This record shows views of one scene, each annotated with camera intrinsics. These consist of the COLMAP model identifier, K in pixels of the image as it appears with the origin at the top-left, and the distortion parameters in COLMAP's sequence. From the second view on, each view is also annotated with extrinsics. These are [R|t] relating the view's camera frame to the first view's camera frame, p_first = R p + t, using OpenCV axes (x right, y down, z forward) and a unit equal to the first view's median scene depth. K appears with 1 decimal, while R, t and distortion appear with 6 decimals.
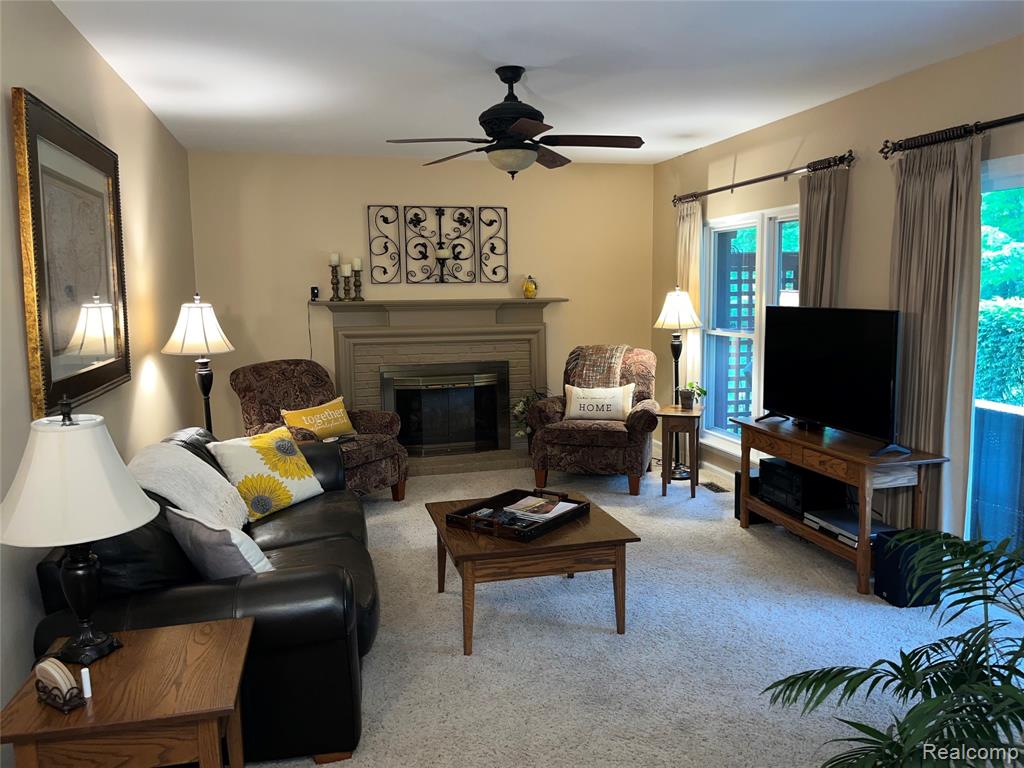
lens RADIAL K [[772.0, 0, 514.0], [0, 772.0, 381.5], [0, 0, 1]] dist [0.062935, -0.084144]
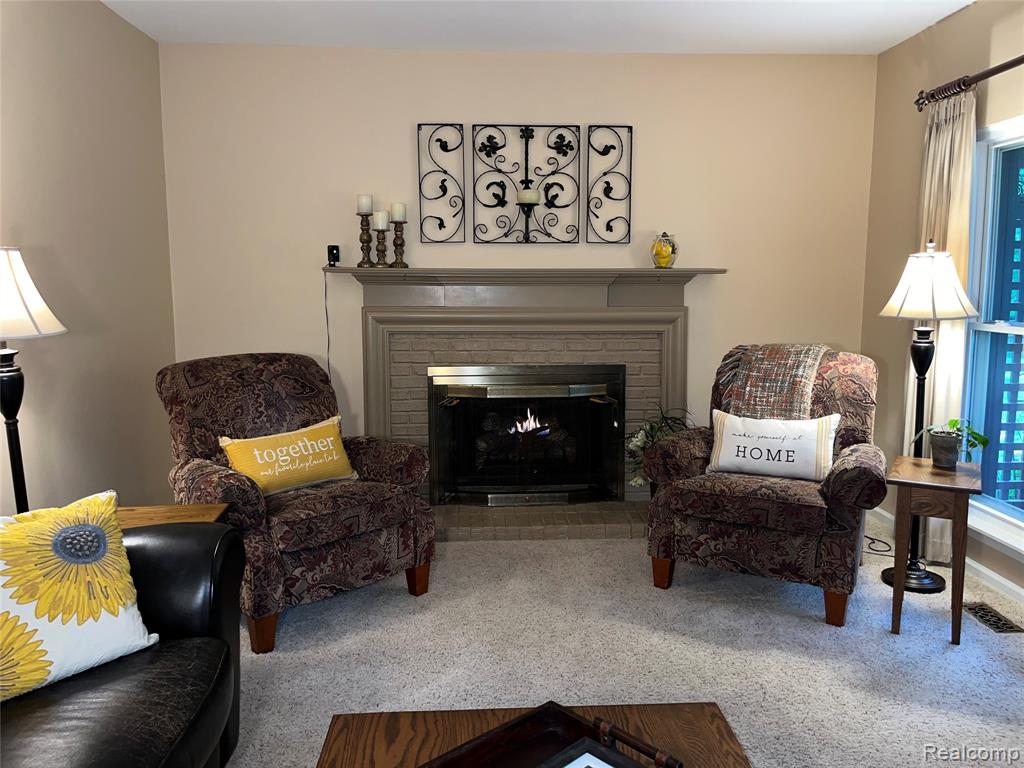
lens RADIAL K [[772.0, 0, 525.6], [0, 772.0, 378.4], [0, 0, 1]] dist [0.062935, -0.084144]
pose [[0.981217, 0.037222, -0.189283, 0.036551], [-0.036848, 0.999306, 0.005493, -0.017675], [0.189356, 0.001585, 0.981907, 0.385066]]
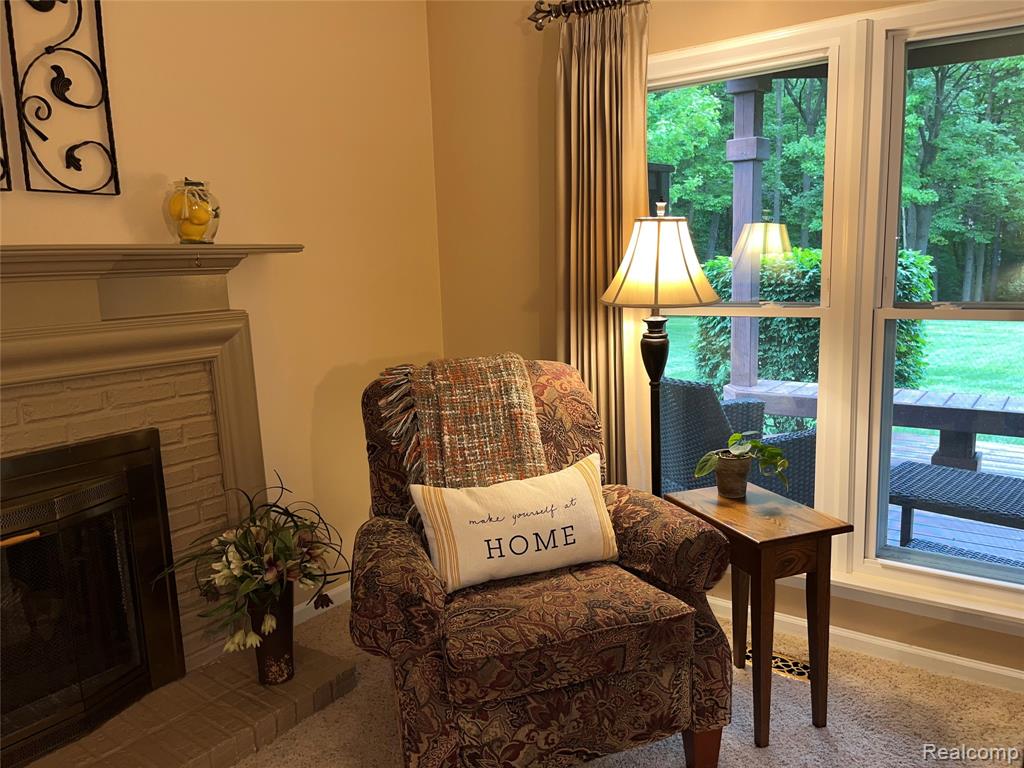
lens RADIAL K [[772.0, 0, 513.8], [0, 772.0, 388.3], [0, 0, 1]] dist [0.062935, -0.084144]
pose [[0.774337, -0.117222, 0.621821, -0.105104], [0.098444, 0.993043, 0.064613, -0.055951], [-0.625069, 0.011182, 0.780489, 0.695612]]
